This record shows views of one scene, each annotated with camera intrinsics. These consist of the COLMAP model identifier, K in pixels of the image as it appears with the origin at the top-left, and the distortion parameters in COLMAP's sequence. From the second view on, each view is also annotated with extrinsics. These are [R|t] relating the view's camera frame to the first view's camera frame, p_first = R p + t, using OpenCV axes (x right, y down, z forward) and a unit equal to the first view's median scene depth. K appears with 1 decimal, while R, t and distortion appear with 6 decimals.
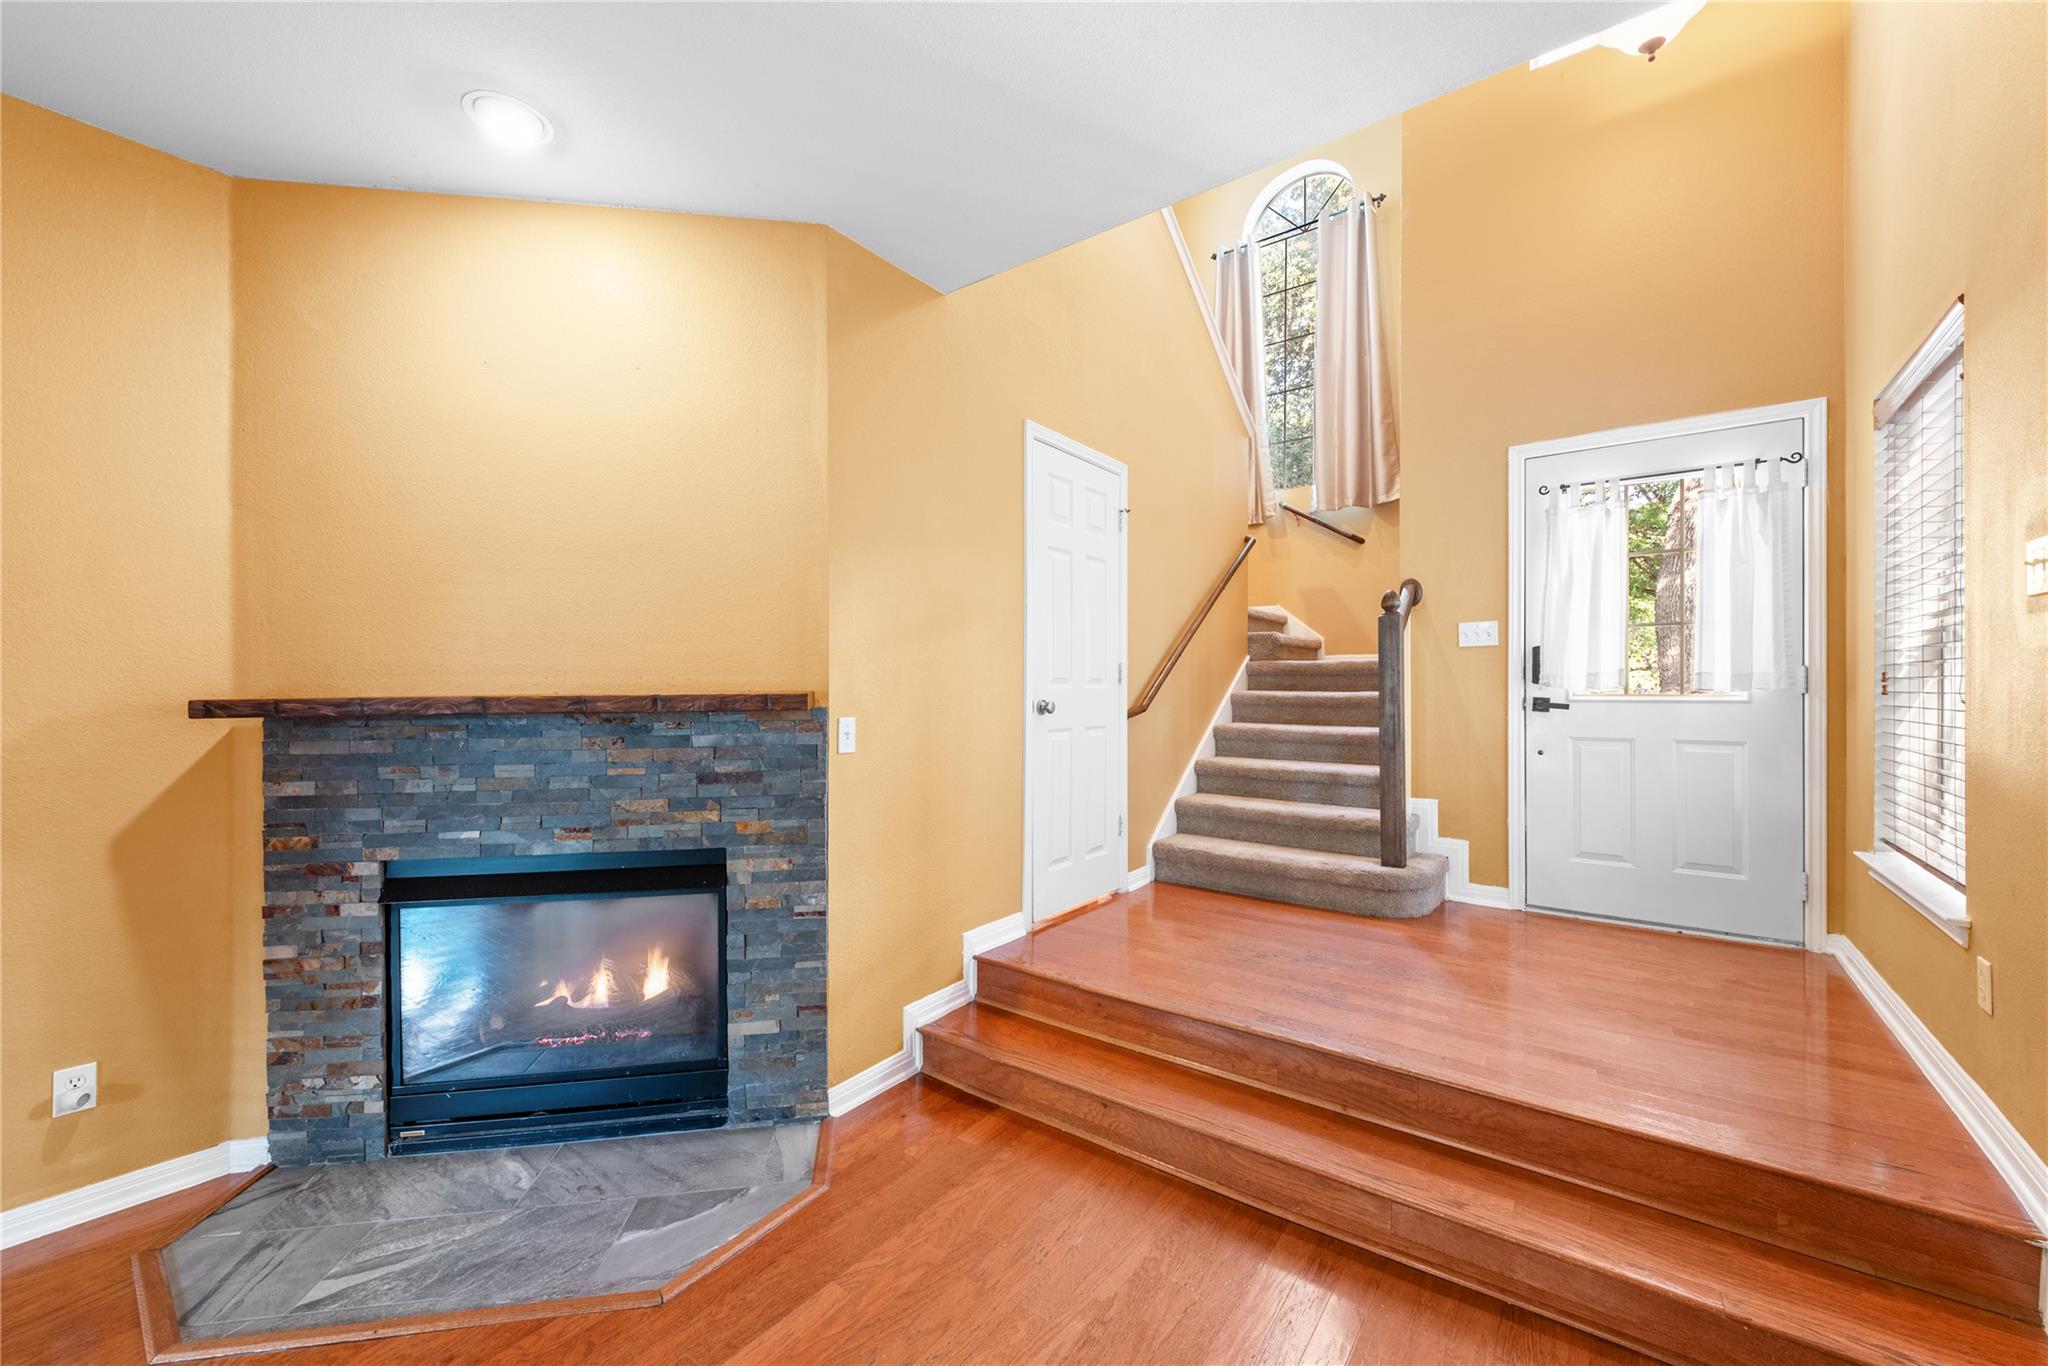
lens RADIAL K [[798.6, 0, 1030.2], [0, 798.6, 687.2], [0, 0, 1]] dist [0.004467, -0.000302]
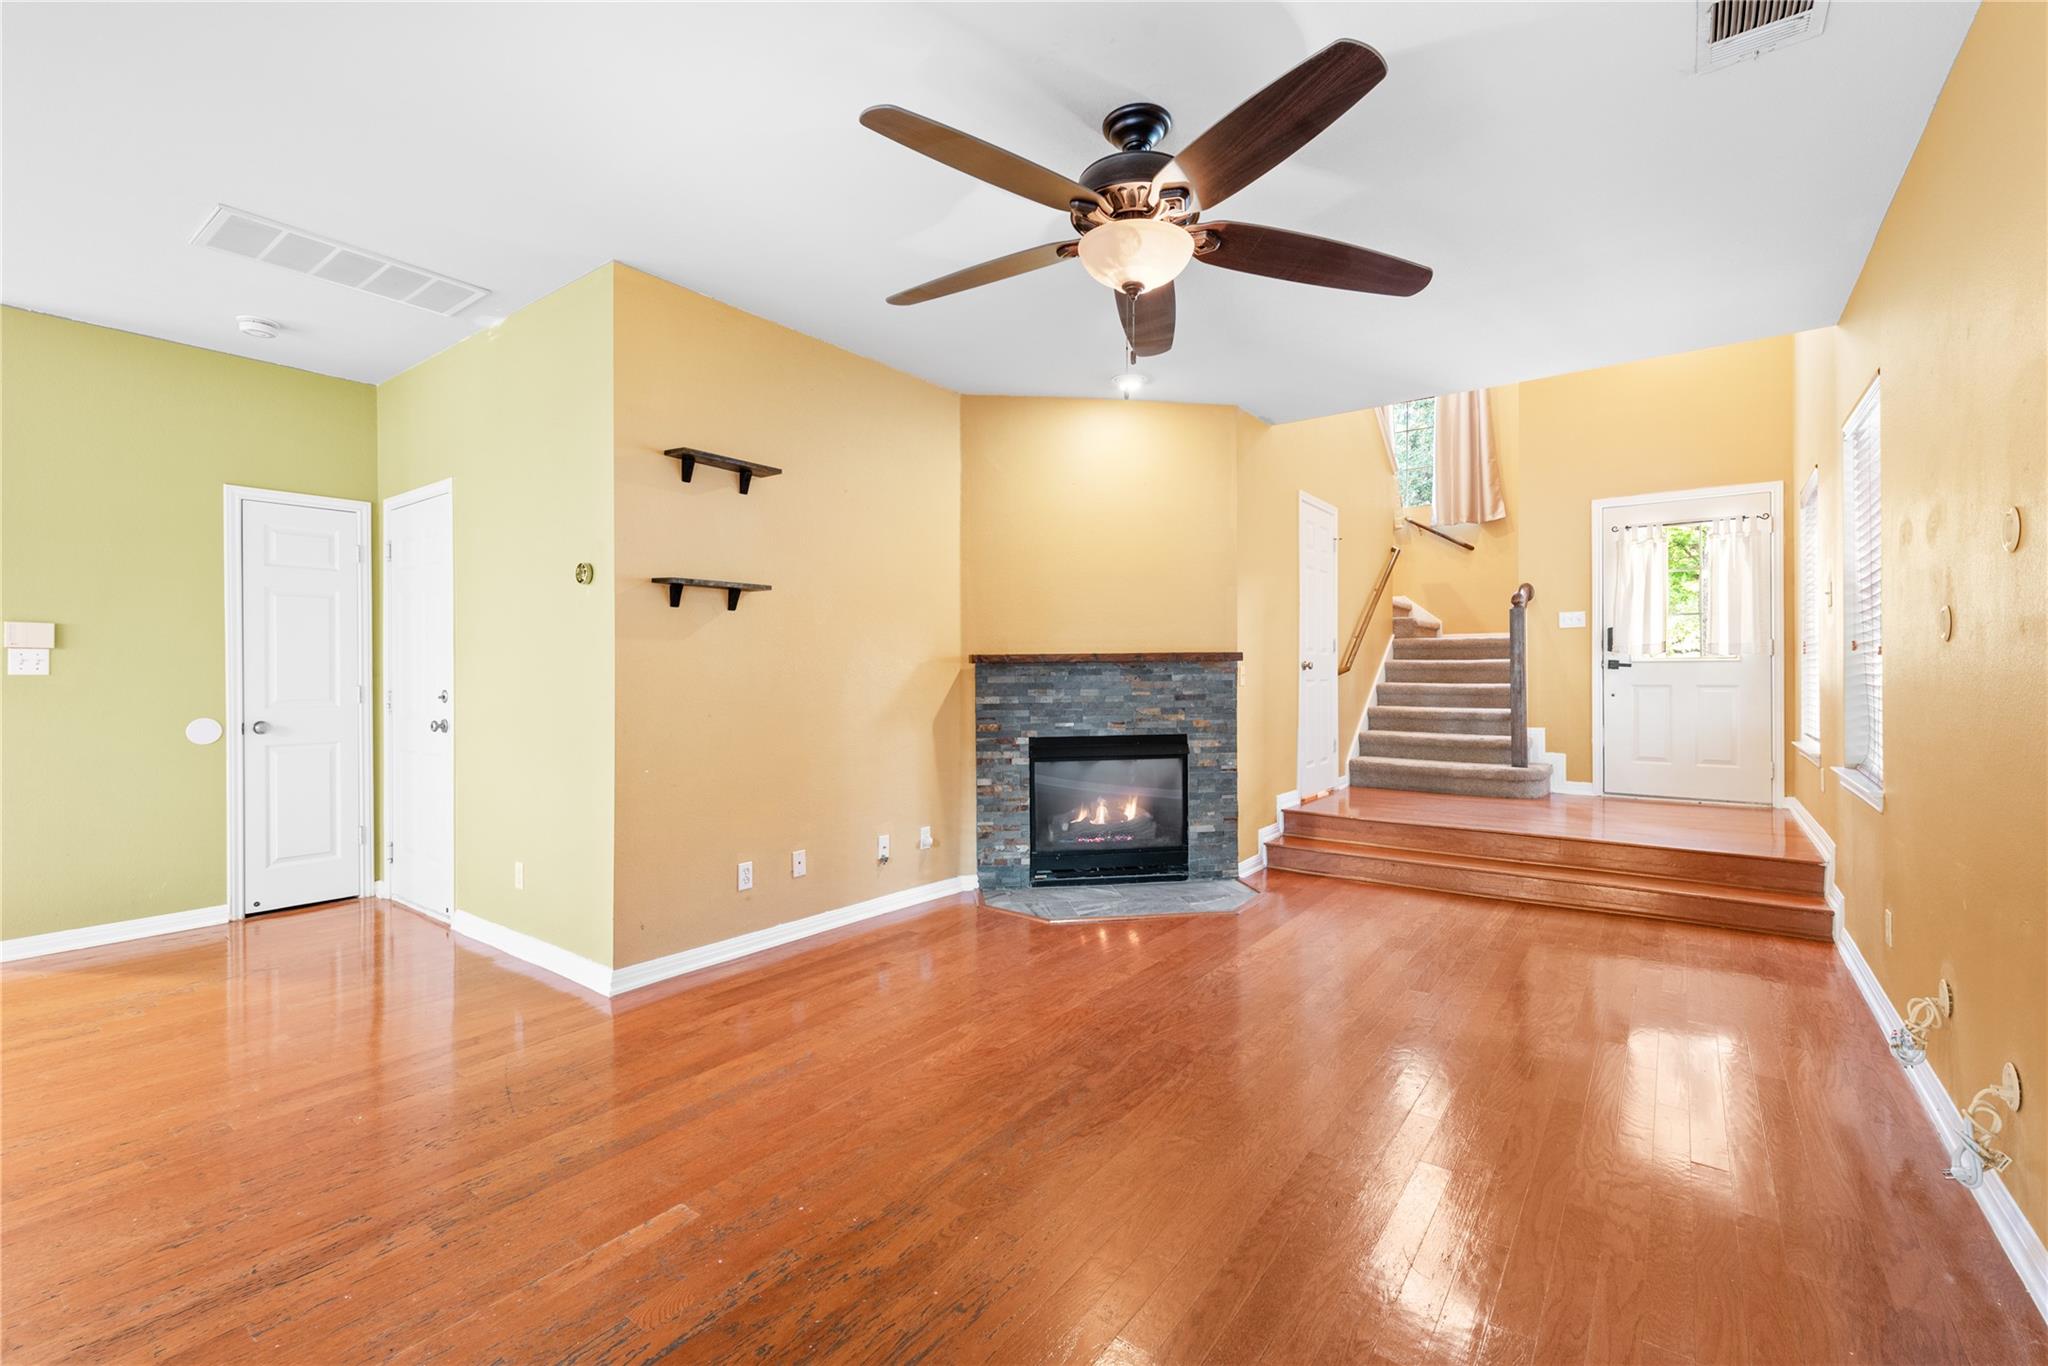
lens RADIAL K [[868.2, 0, 1028.8], [0, 868.2, 669.3], [0, 0, 1]] dist [0.002422, -0.000238]
pose [[0.999975, -0.000697, -0.007104, -0.743178], [0.000679, 0.999997, -0.002480, 0.051306], [0.007106, 0.002475, 0.999972, -1.069212]]
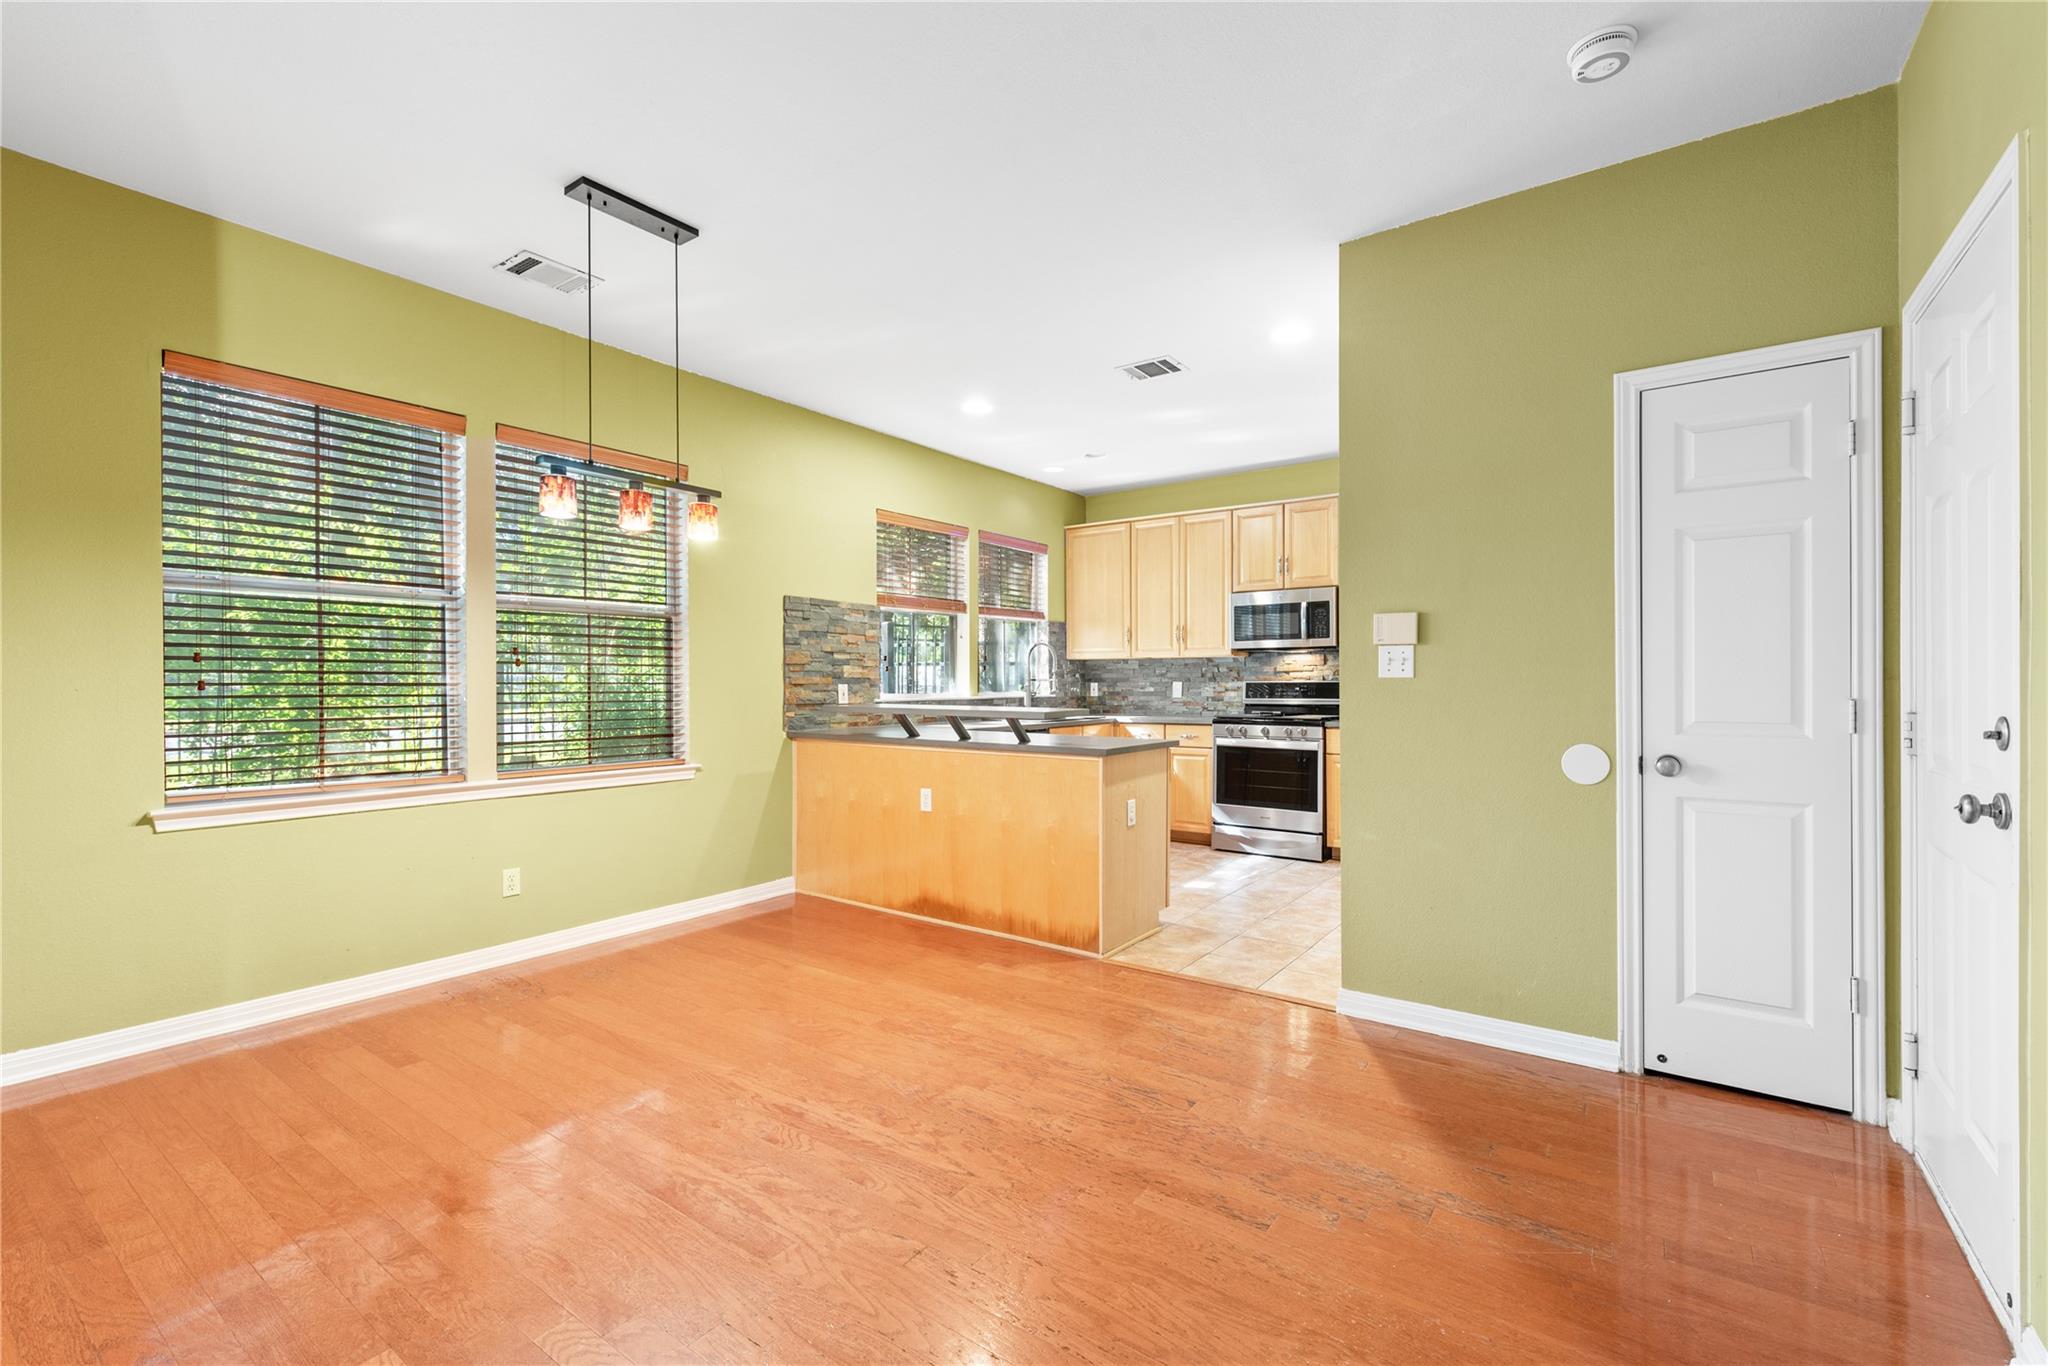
lens RADIAL K [[885.0, 0, 1024.0], [0, 885.0, 683.0], [0, 0, 1]] dist [0.000975, -0.000294]
pose [[0.008983, 0.005040, -0.999947, -1.255783], [0.001432, 0.999986, 0.005053, 0.057713], [0.999959, -0.001477, 0.008975, -0.094581]]
